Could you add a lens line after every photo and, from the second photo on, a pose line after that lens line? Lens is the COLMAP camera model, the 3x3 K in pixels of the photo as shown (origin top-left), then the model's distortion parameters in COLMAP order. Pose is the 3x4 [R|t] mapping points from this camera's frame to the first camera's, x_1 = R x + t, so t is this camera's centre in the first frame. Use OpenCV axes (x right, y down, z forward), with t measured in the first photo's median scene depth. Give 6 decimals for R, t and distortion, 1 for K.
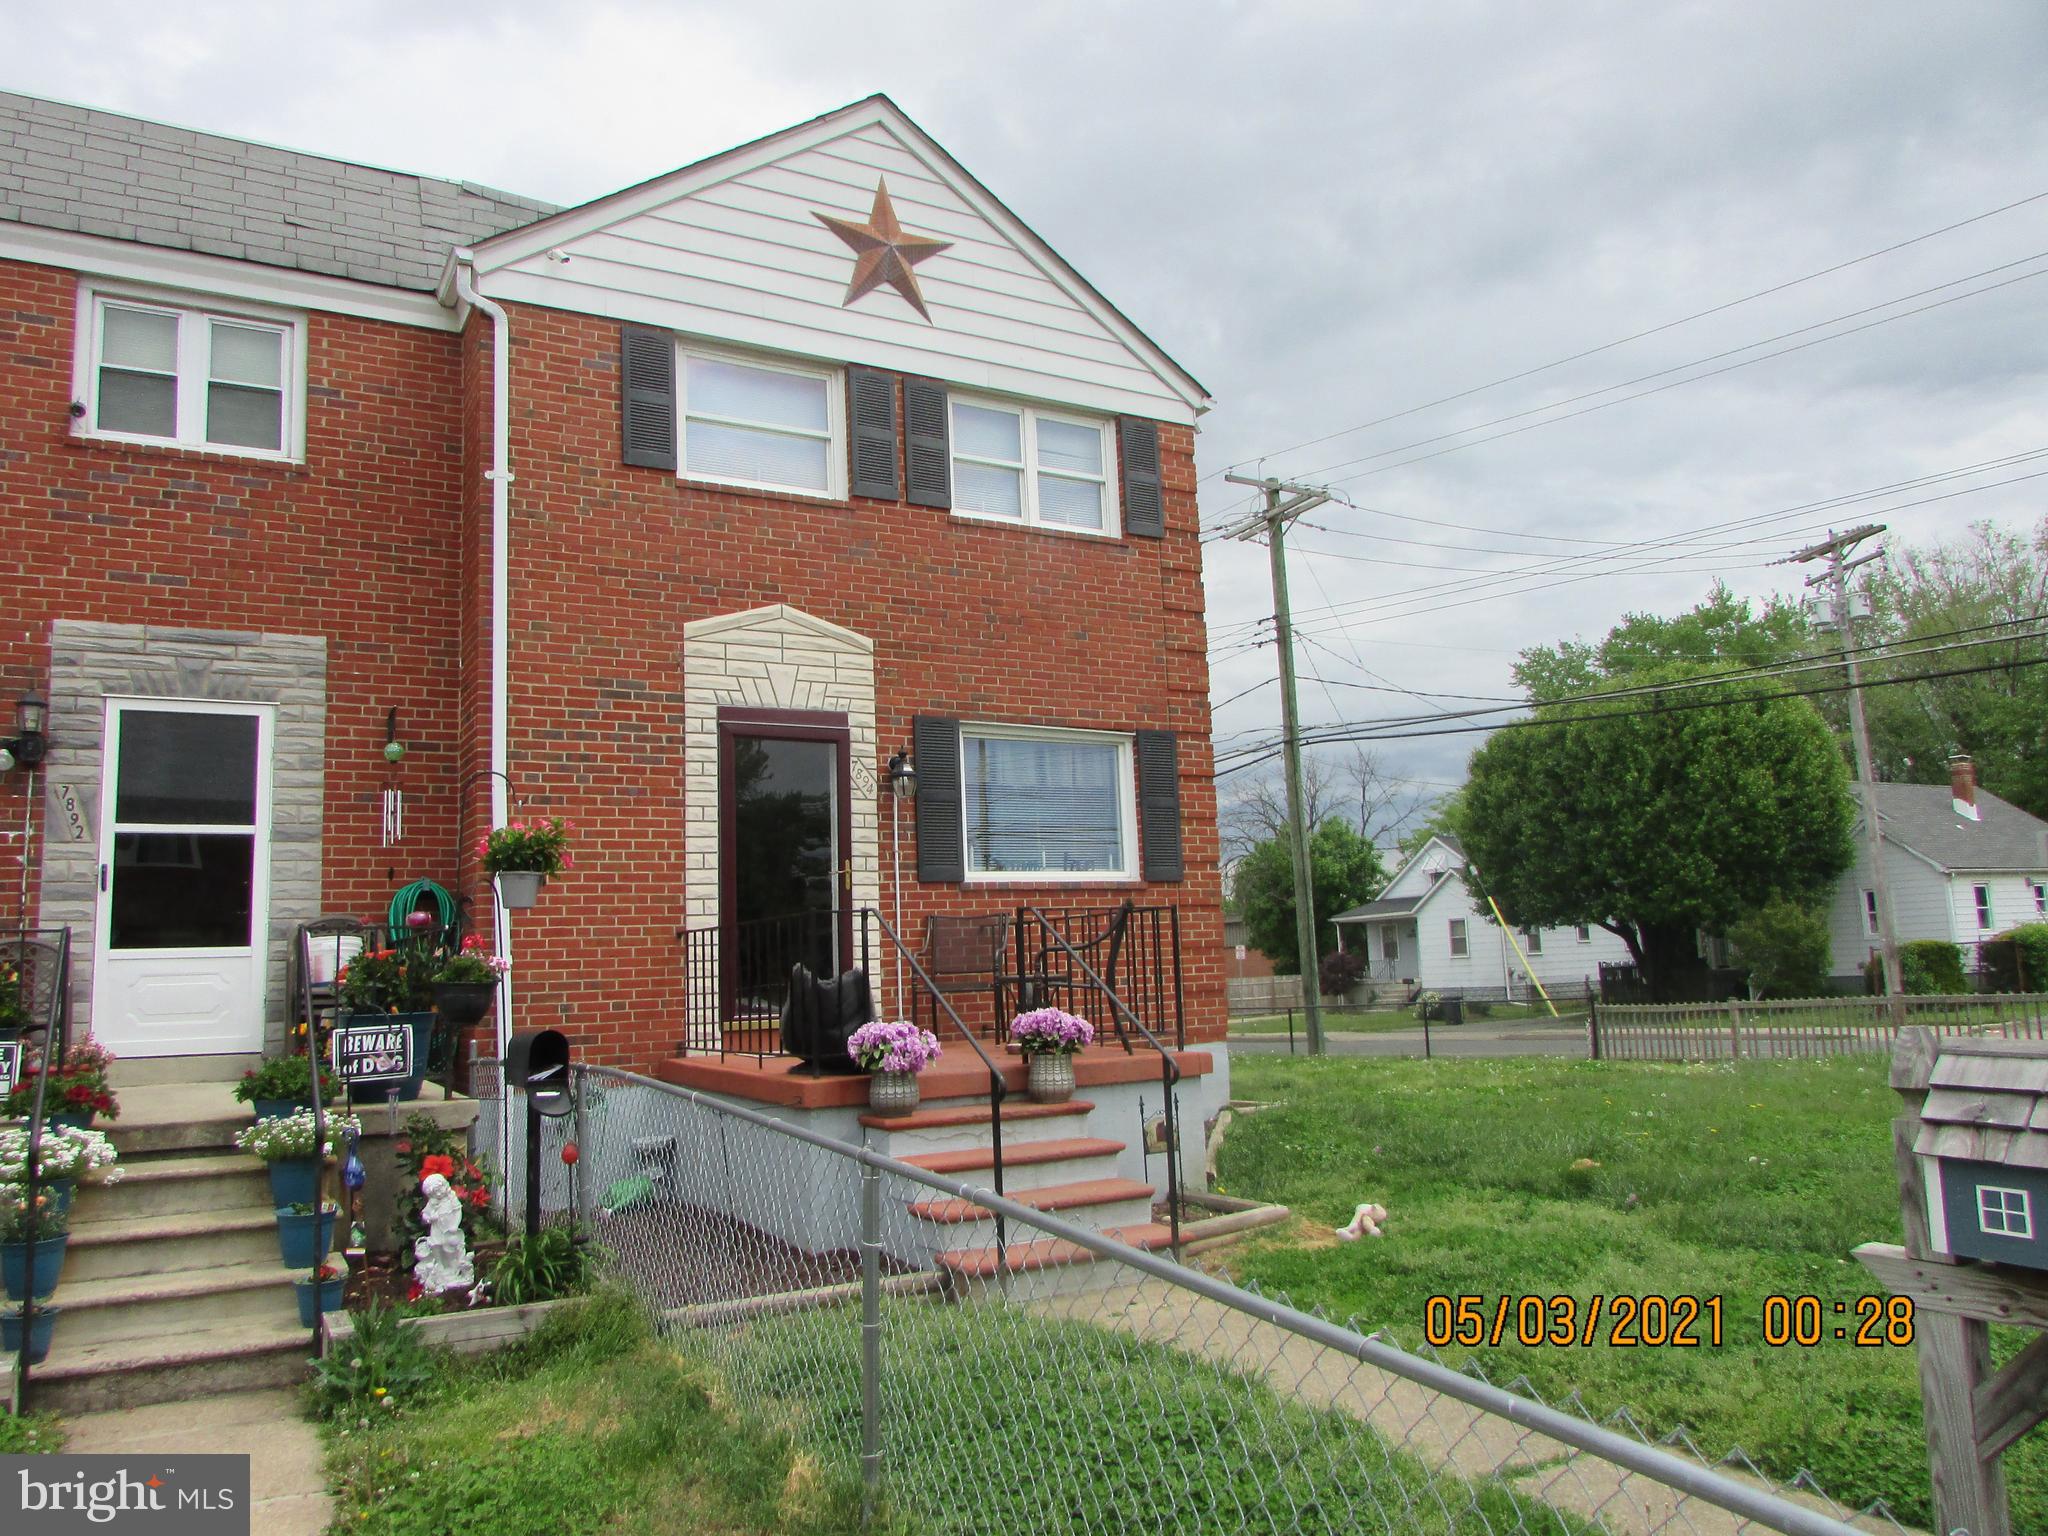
lens RADIAL K [[1441.8, 0, 1063.5], [0, 1441.8, 769.2], [0, 0, 1]] dist [-0.026788, 0.001043]
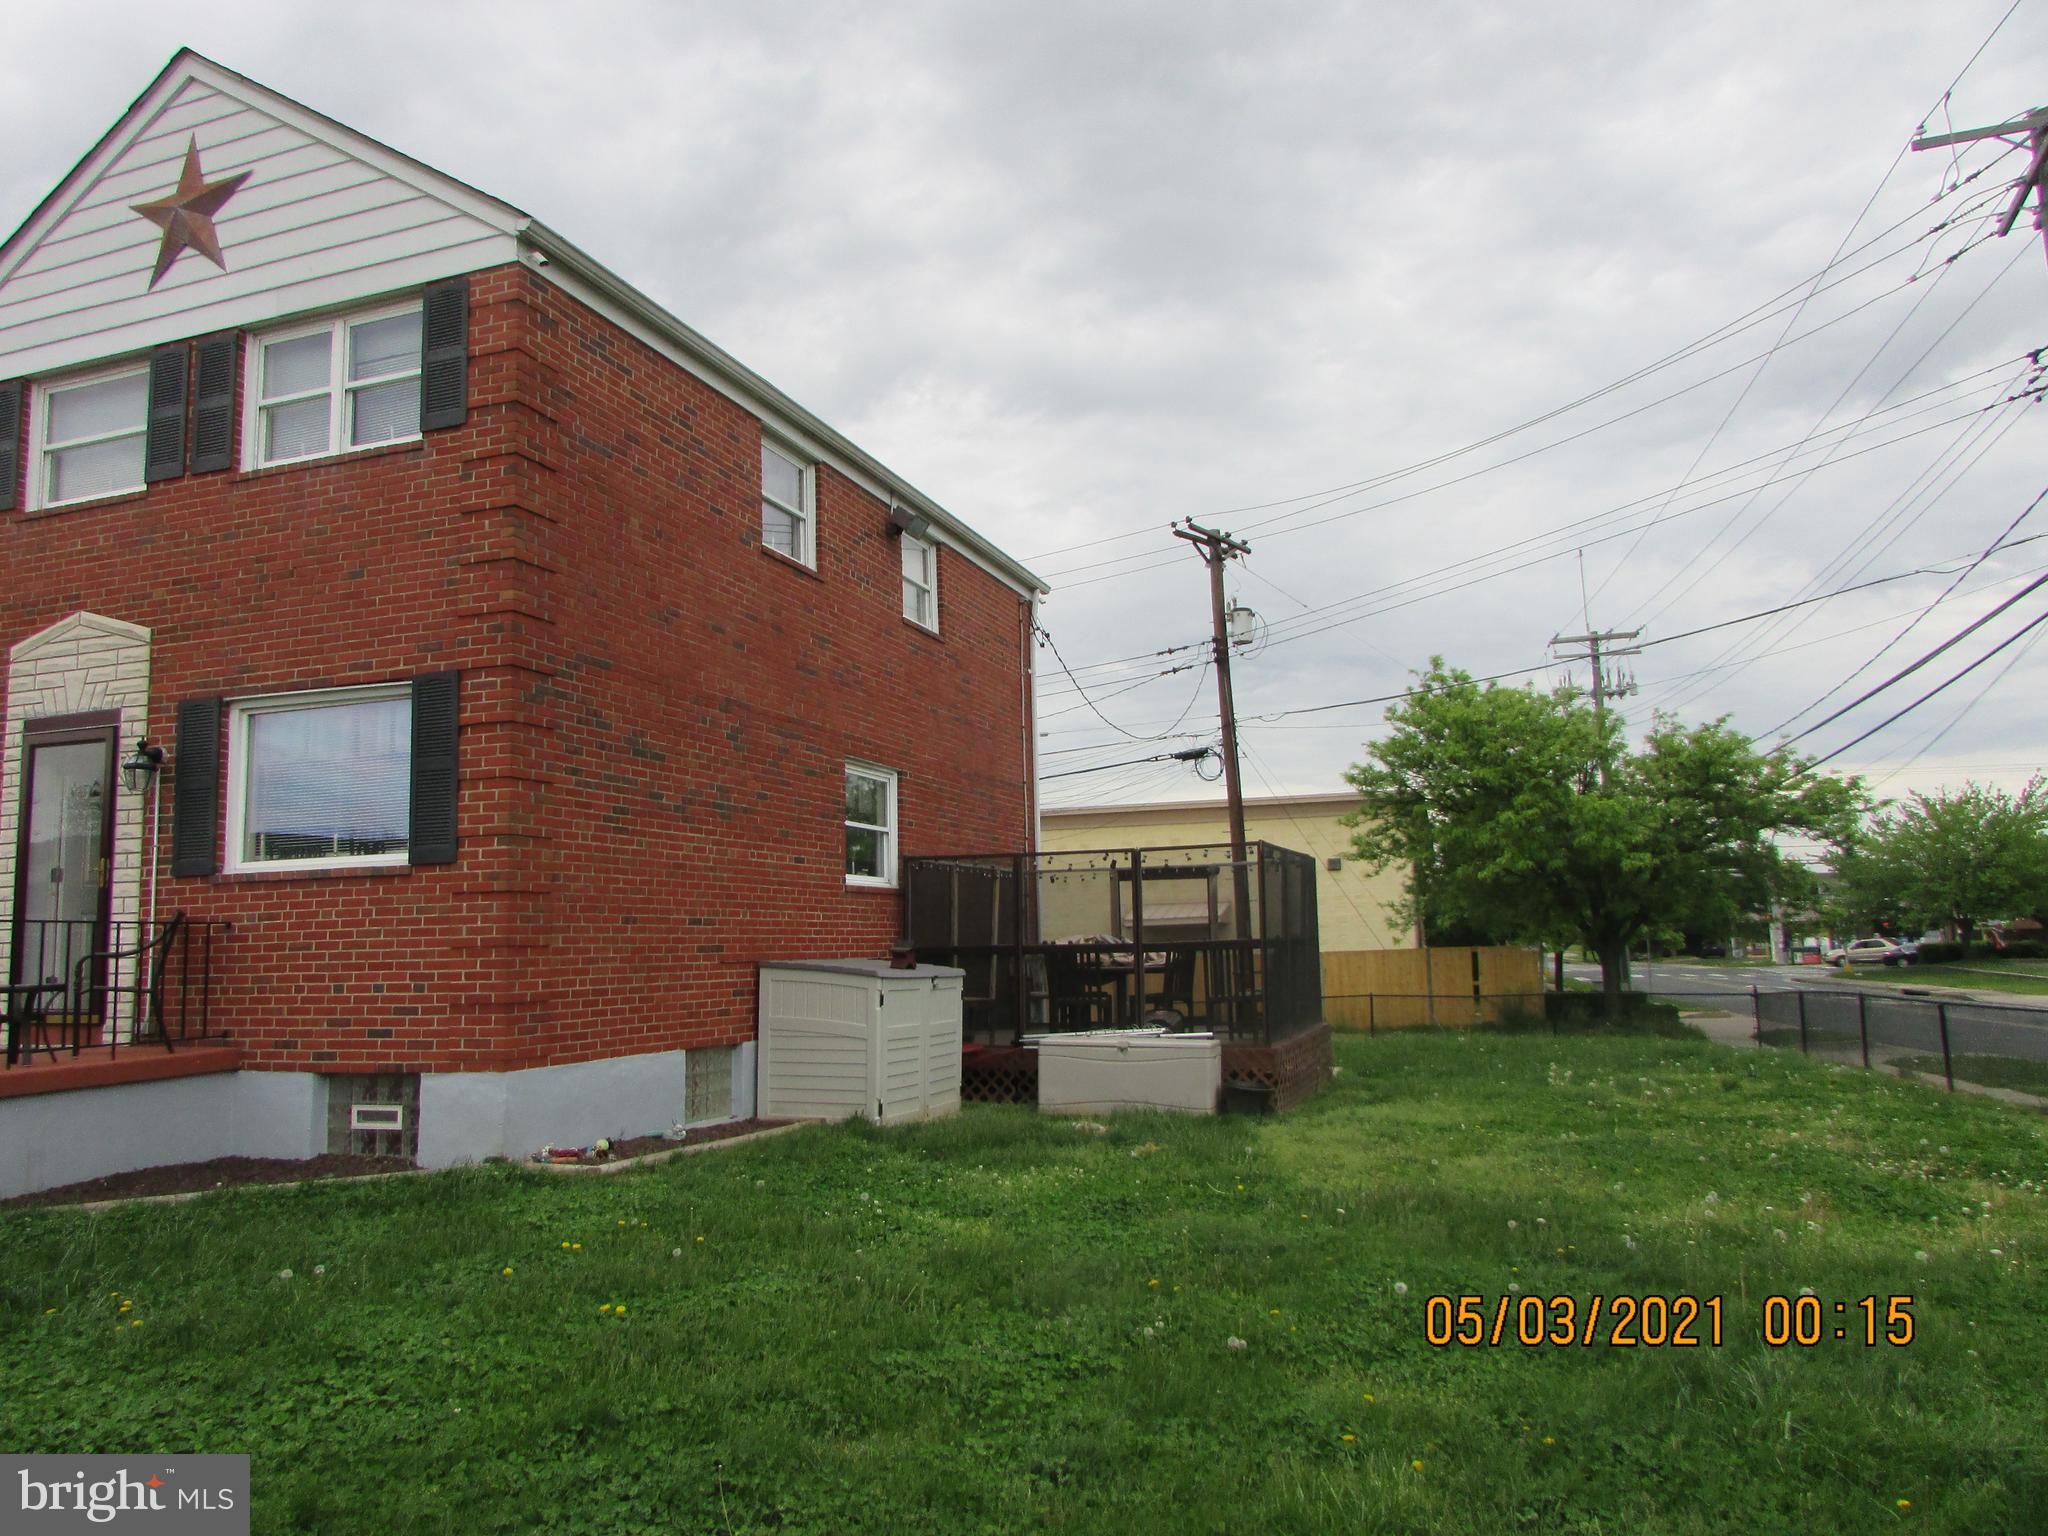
lens RADIAL K [[1485.4, 0, 1066.1], [0, 1485.4, 764.0], [0, 0, 1]] dist [-0.014414, 0.001613]
pose [[0.625689, -0.069080, -0.777008, 0.981539], [0.108008, 0.994149, -0.001412, 0.066209], [0.772559, -0.083039, 0.629490, 0.811243]]
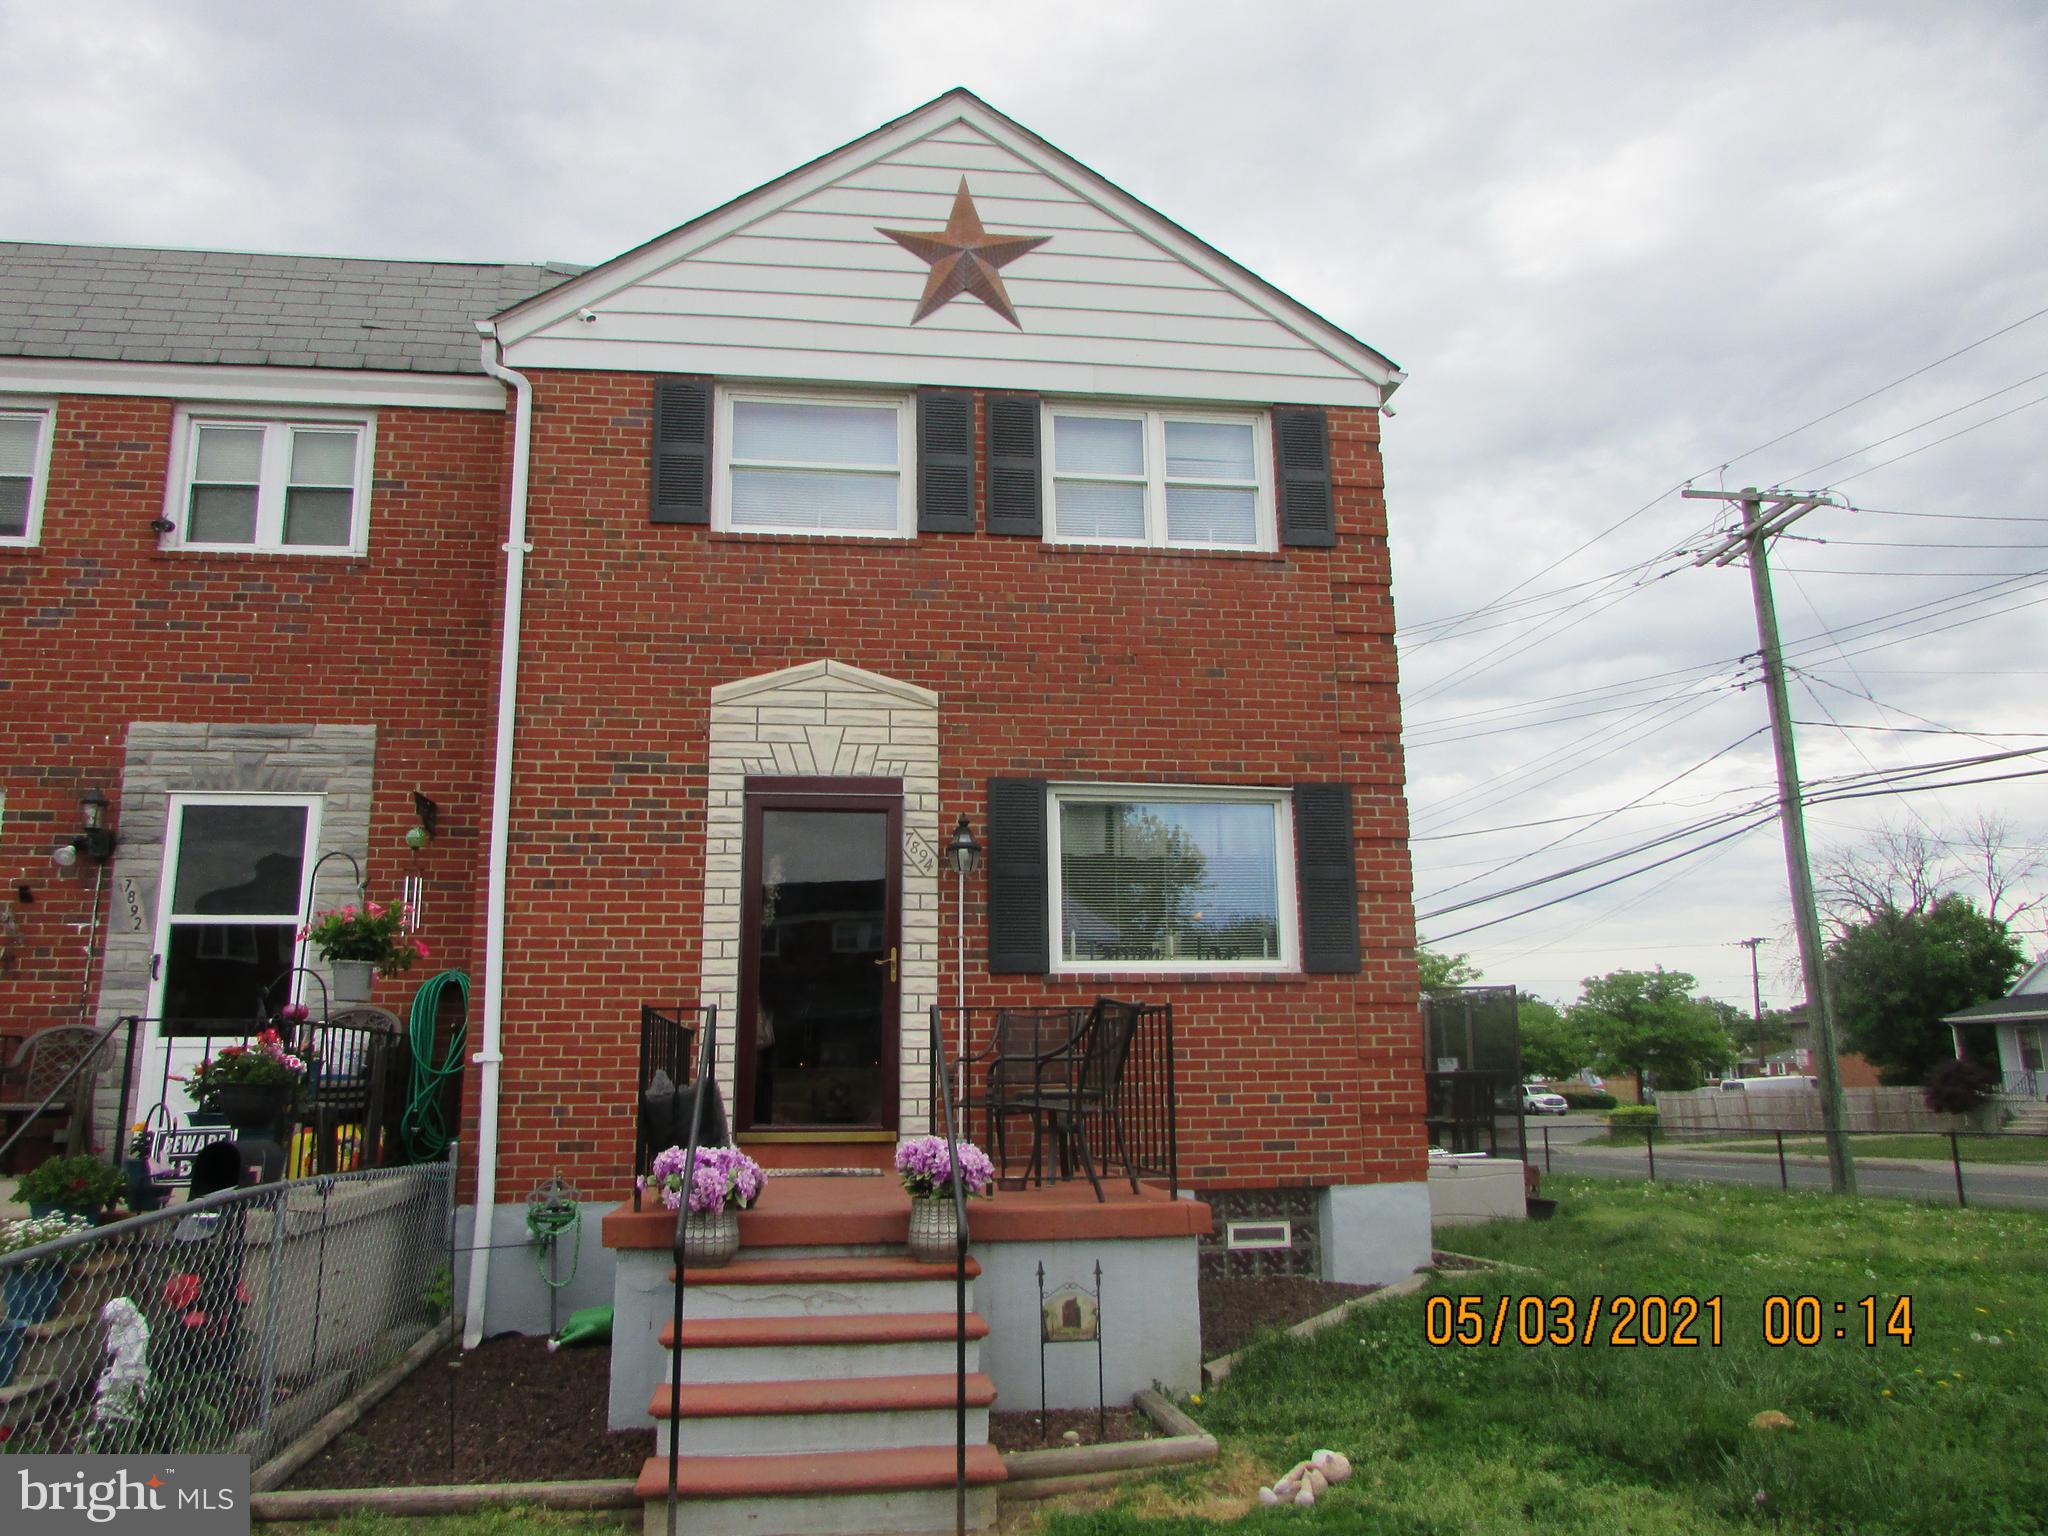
lens RADIAL K [[1463.3, 0, 1058.7], [0, 1463.3, 770.0], [0, 0, 1]] dist [-0.018227, -0.002571]
pose [[0.922097, -0.052106, -0.383434, 0.260833], [0.028965, 0.997407, -0.065884, 0.016365], [0.385873, 0.049646, 0.921215, 0.209325]]
